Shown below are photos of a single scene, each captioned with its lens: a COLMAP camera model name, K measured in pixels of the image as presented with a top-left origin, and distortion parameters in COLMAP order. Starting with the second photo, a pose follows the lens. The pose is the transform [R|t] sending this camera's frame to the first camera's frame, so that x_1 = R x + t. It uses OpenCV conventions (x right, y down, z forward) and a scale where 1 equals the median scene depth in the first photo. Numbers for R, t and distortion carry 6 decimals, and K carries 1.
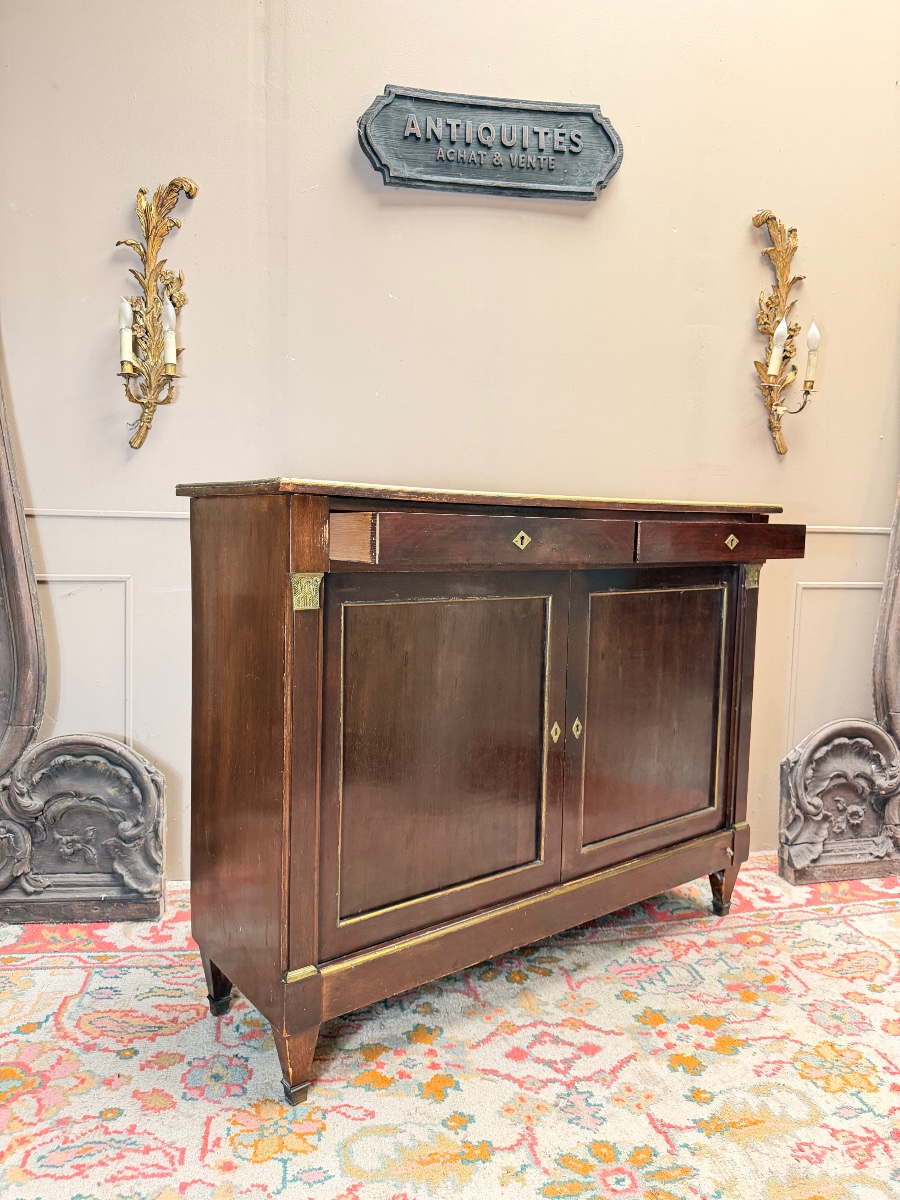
lens RADIAL K [[846.3, 0, 448.5], [0, 846.3, 599.0], [0, 0, 1]] dist [-0.003308, -0.003412]
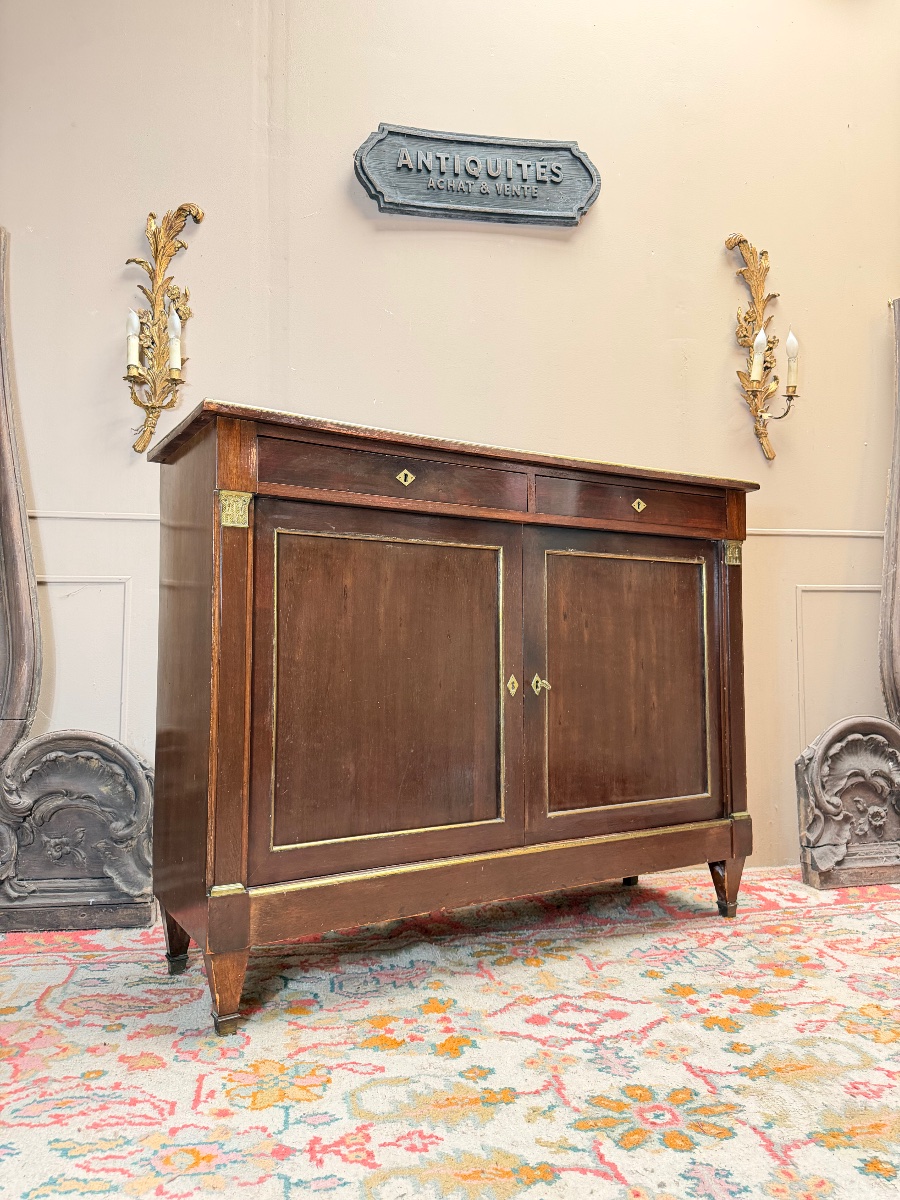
lens RADIAL K [[844.4, 0, 447.5], [0, 844.4, 603.4], [0, 0, 1]] dist [-0.002675, -0.002055]
pose [[0.999683, -0.024348, 0.006480, -0.009226], [0.025032, 0.989033, -0.145559, 0.168740], [-0.002865, 0.145675, 0.989328, 0.018881]]
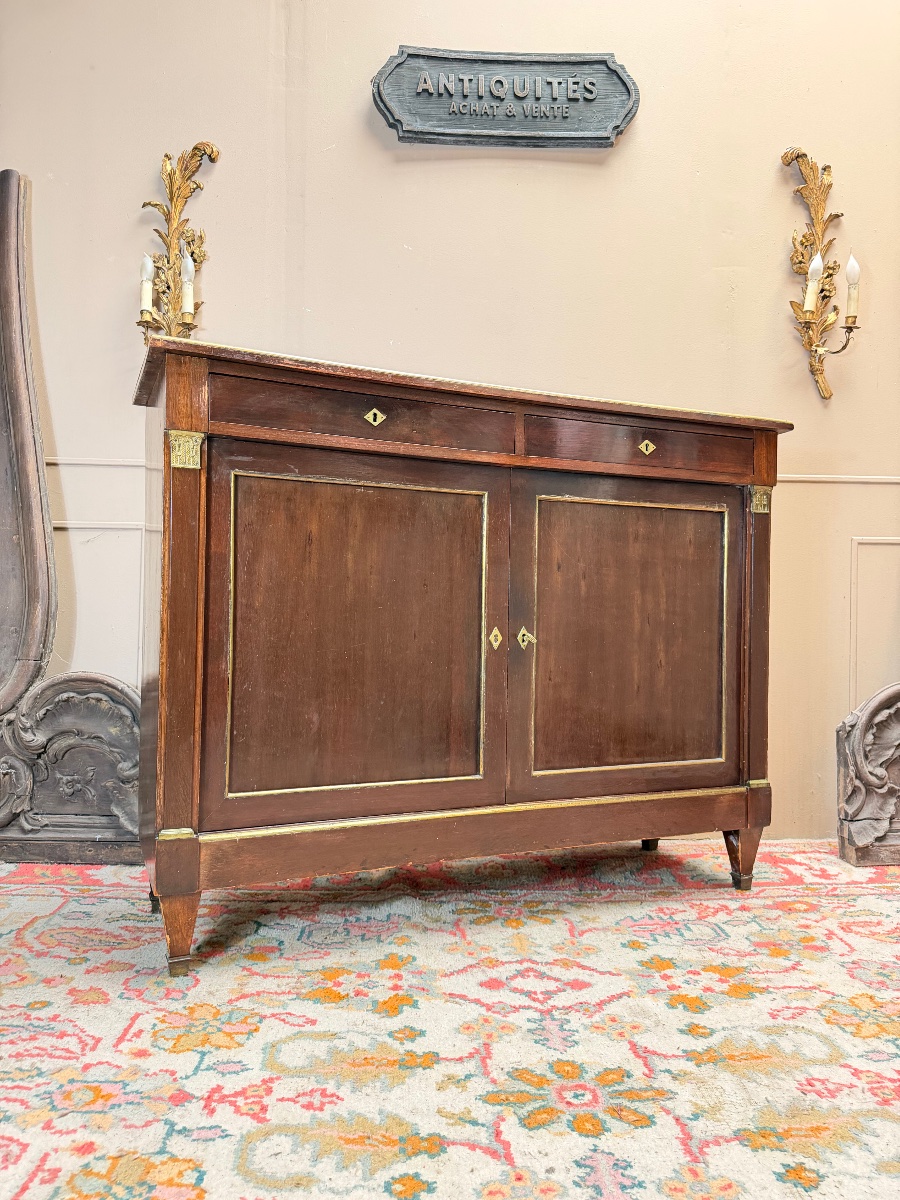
lens RADIAL K [[844.4, 0, 450.1], [0, 844.4, 597.8], [0, 0, 1]] dist [-0.000761, -0.003964]
pose [[0.992613, -0.008135, -0.121049, 0.111923], [-0.004102, 0.994929, -0.100499, 0.171968], [0.121253, 0.100253, 0.987546, 0.061967]]
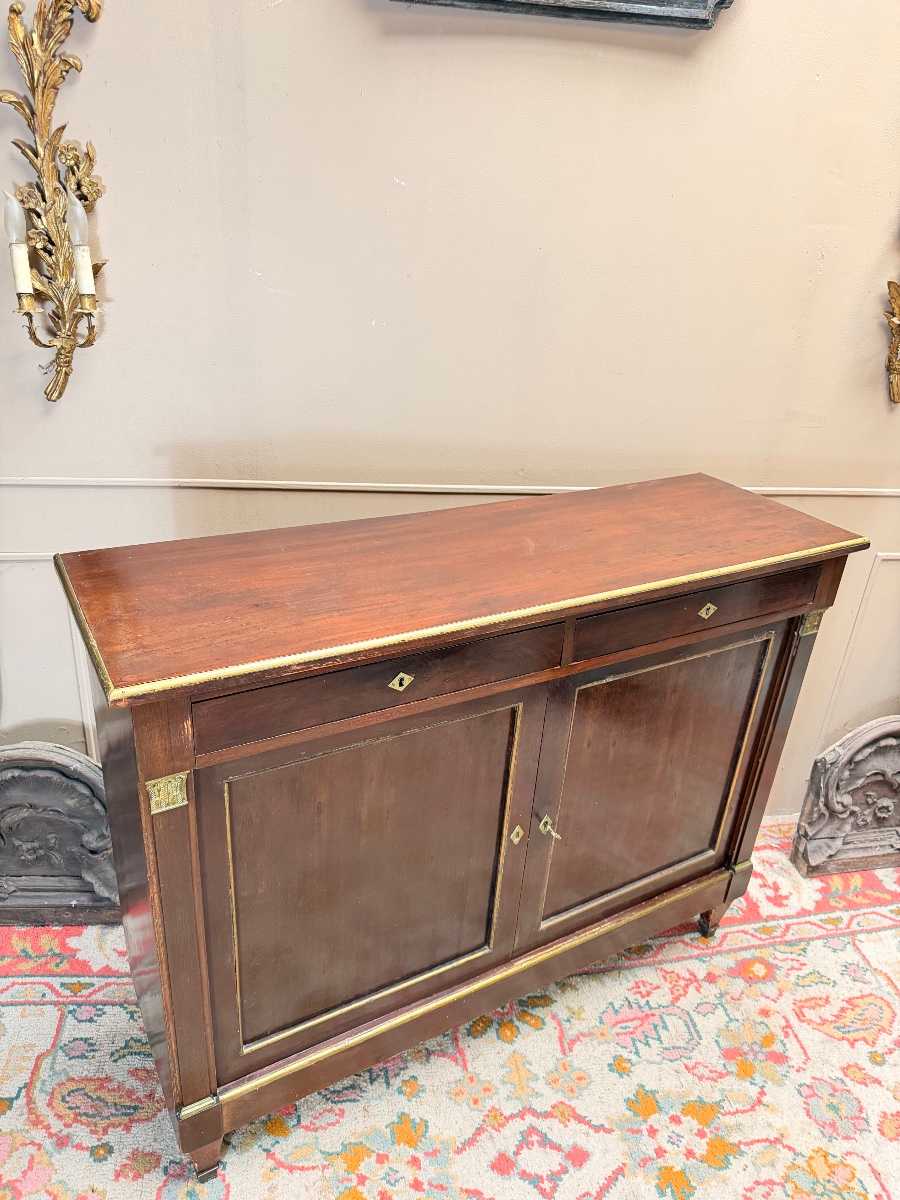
lens RADIAL K [[846.3, 0, 448.5], [0, 846.3, 599.0], [0, 0, 1]] dist [-0.003308, -0.003412]
pose [[0.998825, 0.048261, 0.004402, -0.012996], [-0.046638, 0.932583, 0.357929, -0.315400], [0.013169, -0.357713, 0.933739, 0.247504]]
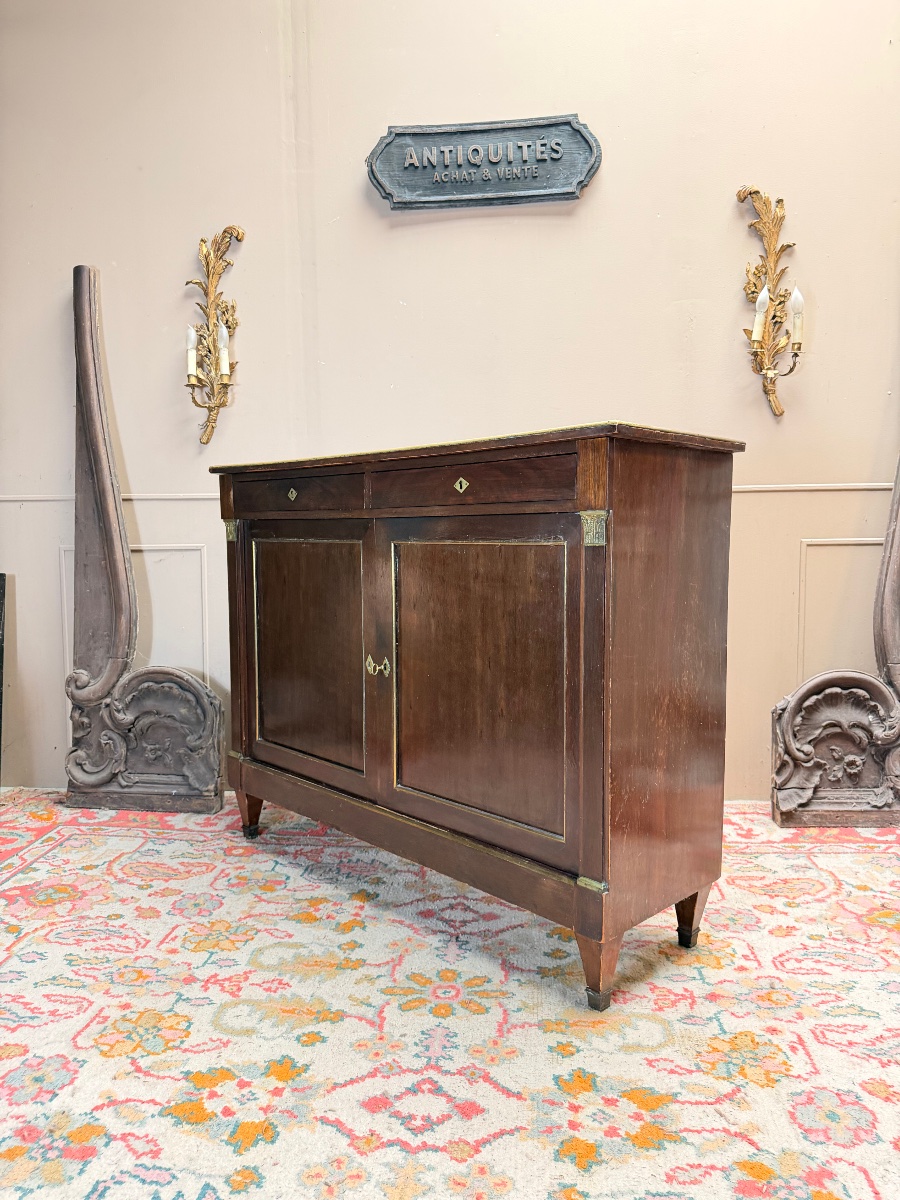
lens RADIAL K [[845.1, 0, 453.3], [0, 845.1, 599.1], [0, 0, 1]] dist [0.004224, -0.008356]
pose [[0.965070, -0.009940, -0.261802, 0.335812], [0.007400, 0.999916, -0.010685, 0.075093], [0.261886, 0.008375, 0.965062, -0.127997]]
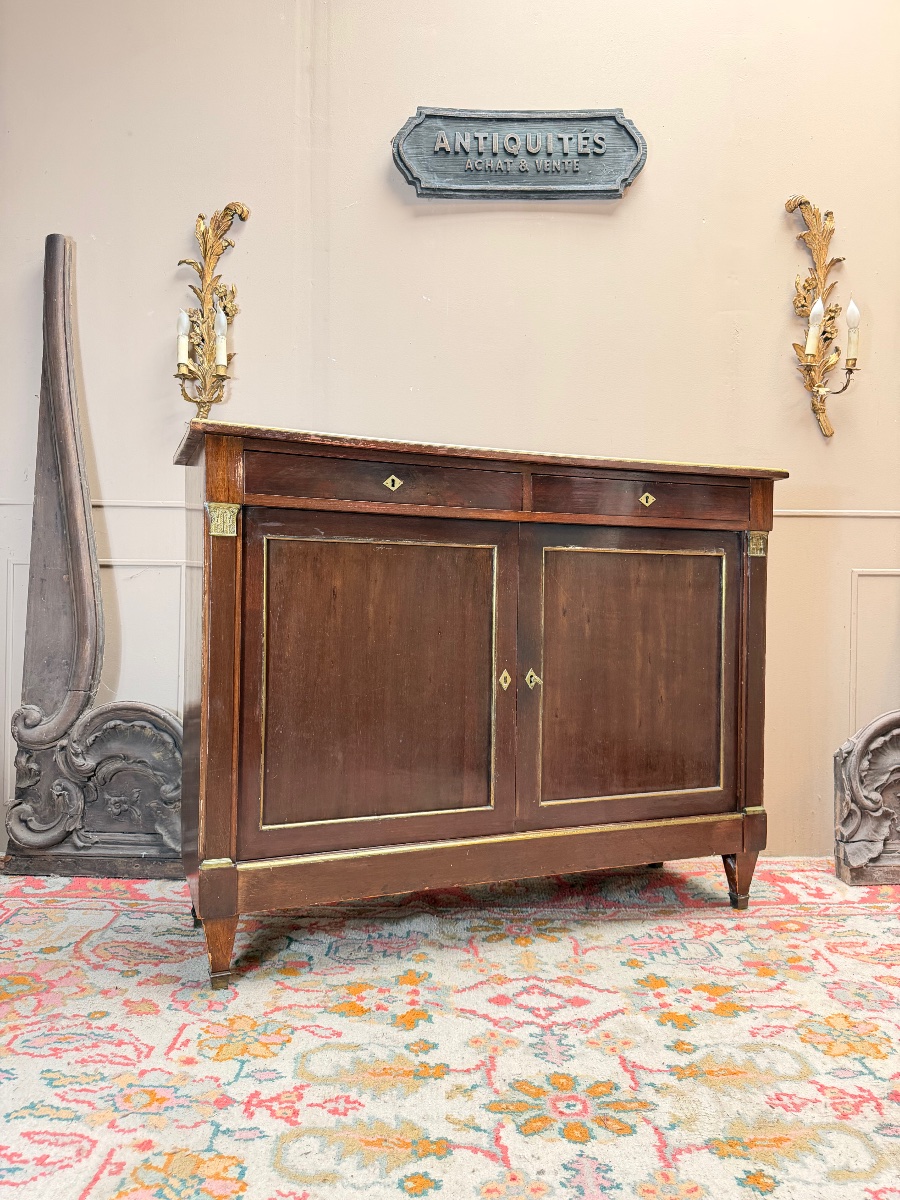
lens RADIAL K [[843.9, 0, 450.2], [0, 843.9, 601.4], [0, 0, 1]] dist [-0.001431, -0.004438]
pose [[0.987925, -0.008710, -0.154686, 0.136224], [-0.004454, 0.996409, -0.084557, 0.122567], [0.154867, 0.084225, 0.984339, -0.008696]]
